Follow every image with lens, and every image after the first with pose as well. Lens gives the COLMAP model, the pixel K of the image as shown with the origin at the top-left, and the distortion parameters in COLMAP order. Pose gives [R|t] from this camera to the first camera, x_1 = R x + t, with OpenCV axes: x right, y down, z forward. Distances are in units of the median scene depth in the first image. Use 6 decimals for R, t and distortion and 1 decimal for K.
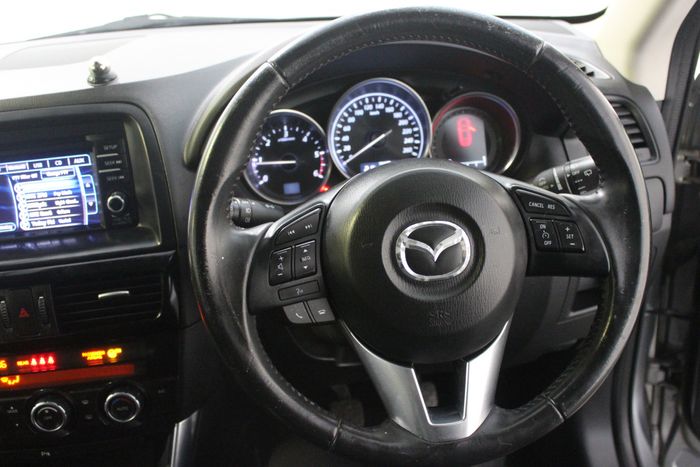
lens RADIAL K [[692.4, 0, 370.7], [0, 692.4, 213.2], [0, 0, 1]] dist [-0.089294, 0.000000]
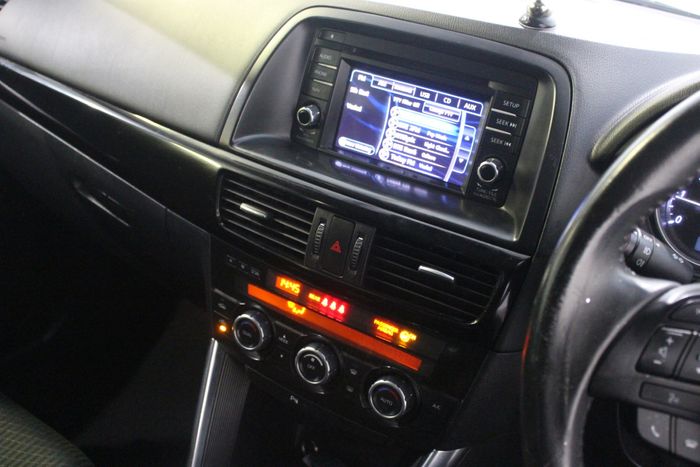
lens RADIAL K [[692.4, 0, 351.4], [0, 692.4, 237.0], [0, 0, 1]] dist [-0.089294, 0.000000]
pose [[0.769260, 0.414252, -0.486451, -0.089372], [-0.397943, 0.906279, 0.142475, 0.005132], [0.499881, 0.083979, 0.862013, 0.289236]]
